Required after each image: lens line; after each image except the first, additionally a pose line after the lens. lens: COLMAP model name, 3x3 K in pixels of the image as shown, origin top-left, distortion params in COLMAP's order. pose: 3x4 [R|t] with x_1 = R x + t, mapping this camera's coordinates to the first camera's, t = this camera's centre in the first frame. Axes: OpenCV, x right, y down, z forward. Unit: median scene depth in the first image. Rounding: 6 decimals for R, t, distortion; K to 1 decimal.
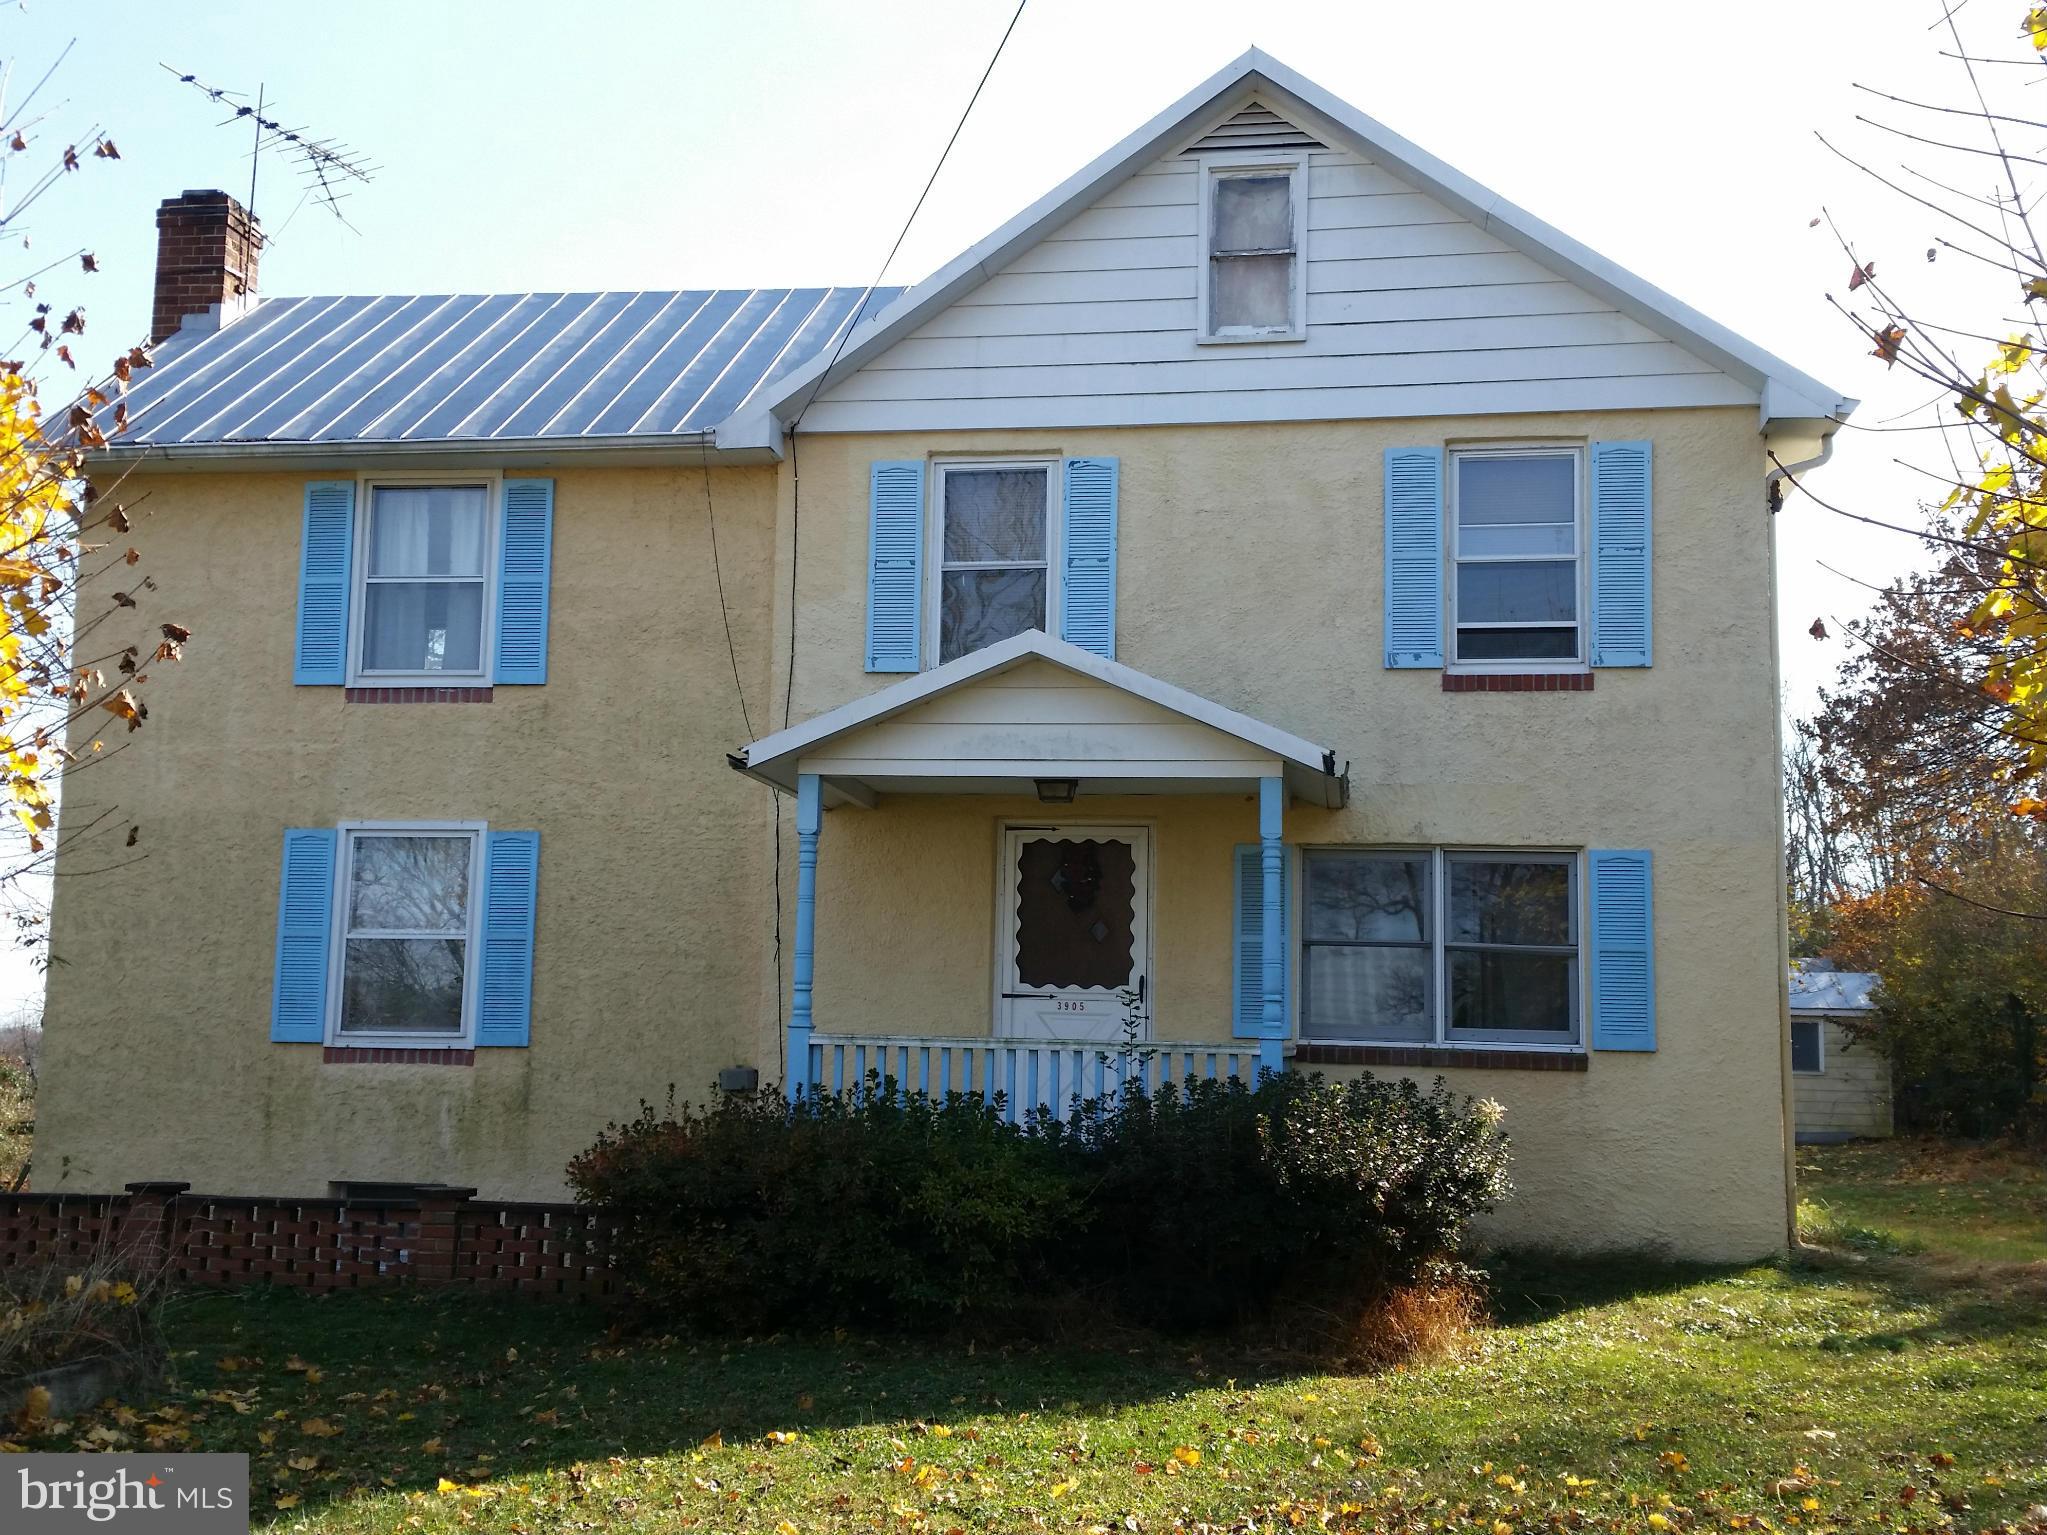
lens RADIAL K [[2221.0, 0, 1023.5], [0, 2221.0, 767.5], [0, 0, 1]] dist [0.159073, -0.034449]
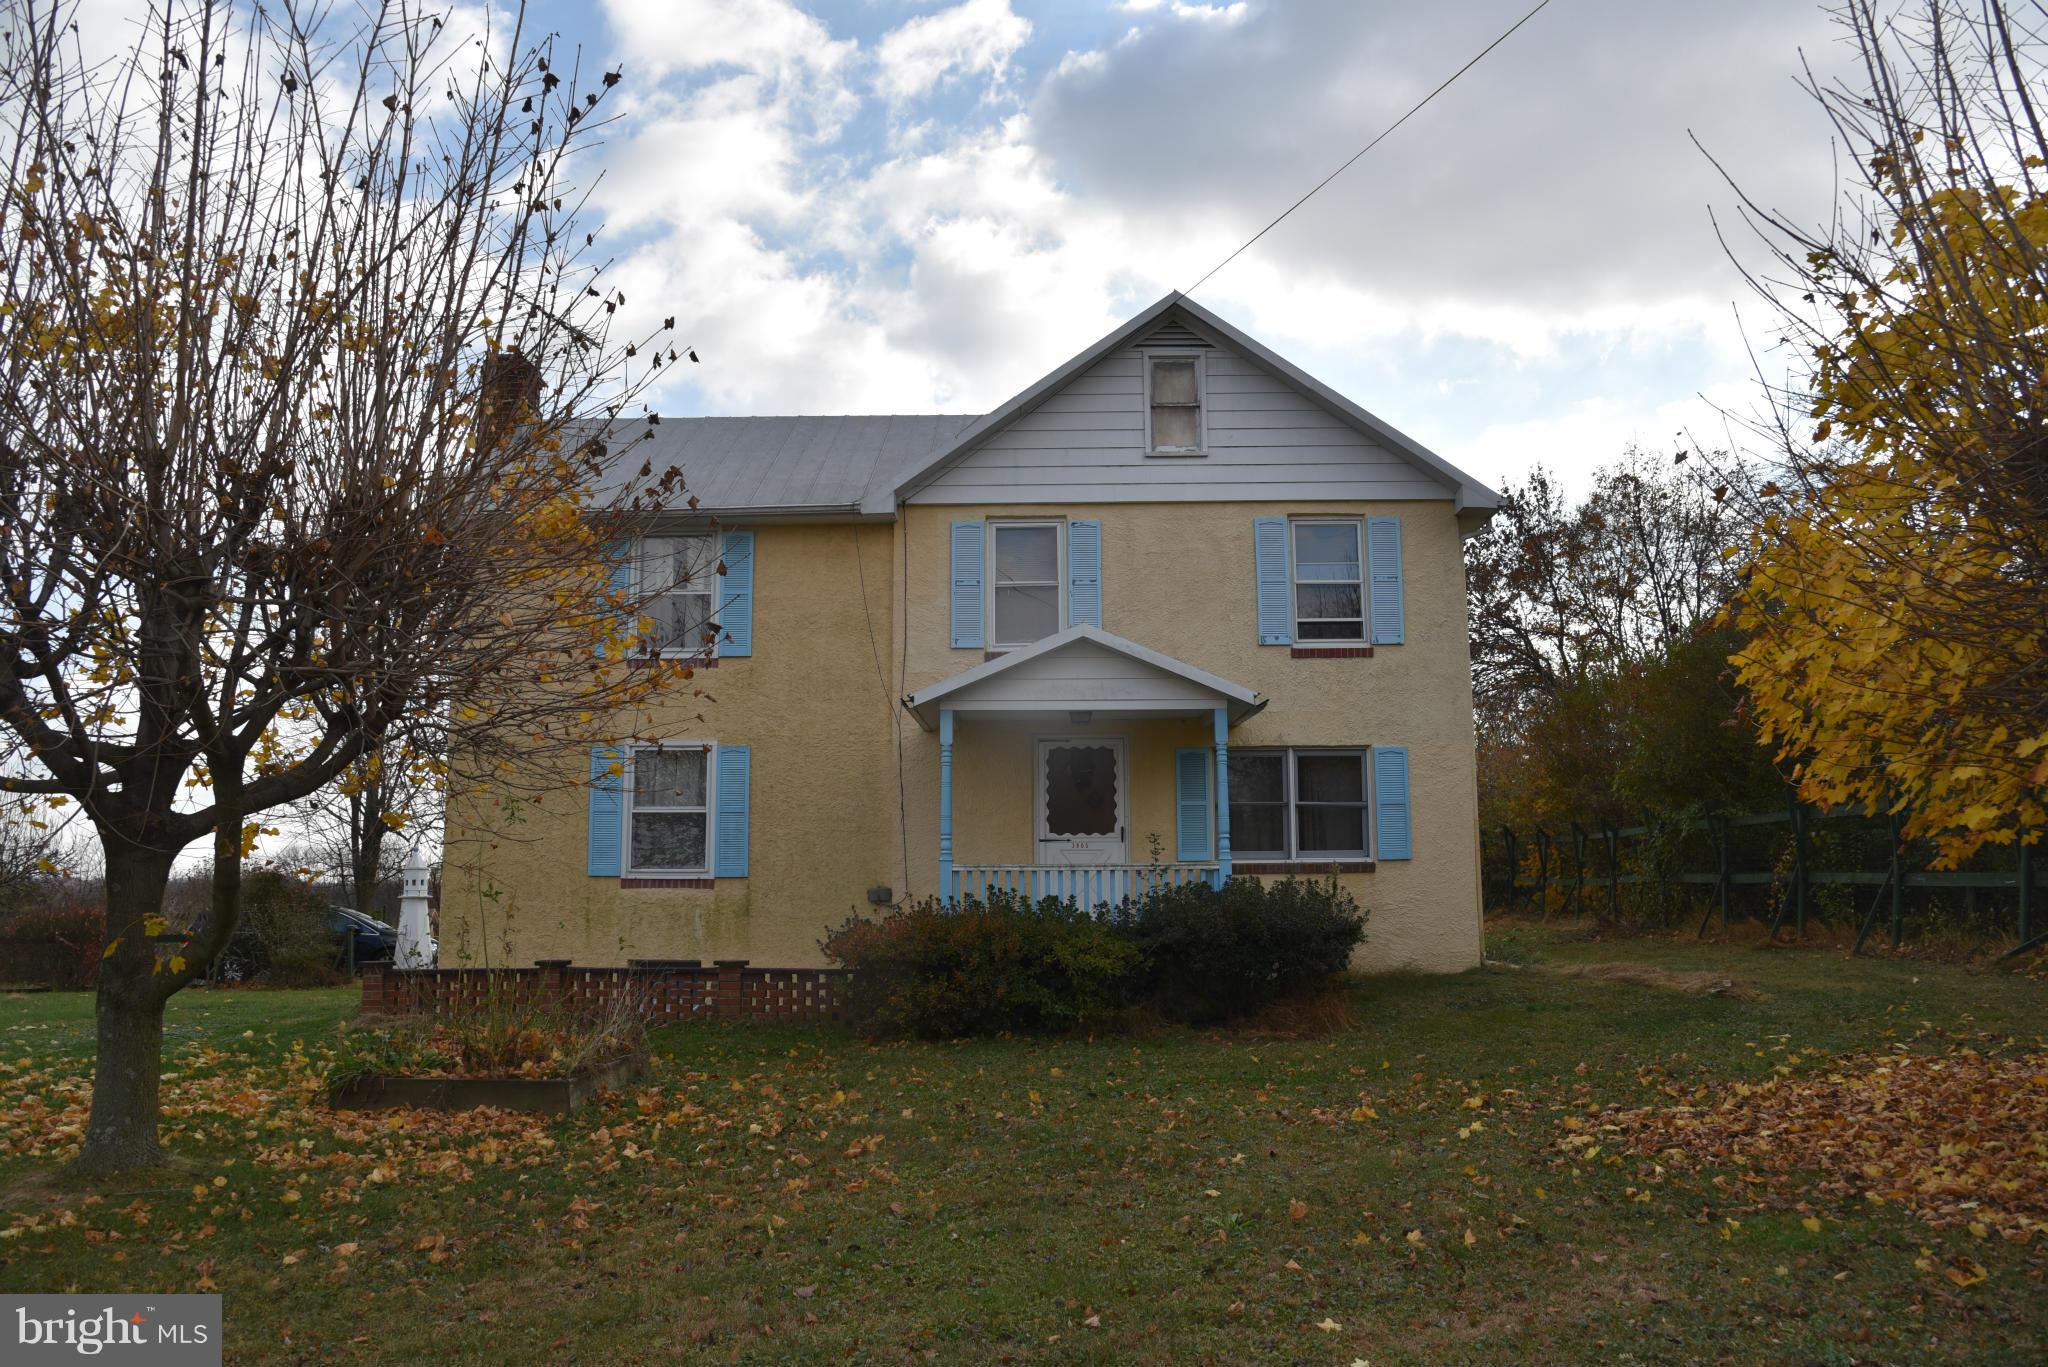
lens RADIAL K [[1409.3, 0, 1031.8], [0, 1409.3, 703.2], [0, 0, 1]] dist [-0.112229, 0.068193]
pose [[0.988244, -0.010146, 0.152549, -0.175268], [0.010095, 0.999948, 0.001107, -0.002217], [-0.152553, 0.000446, 0.988295, -0.048775]]
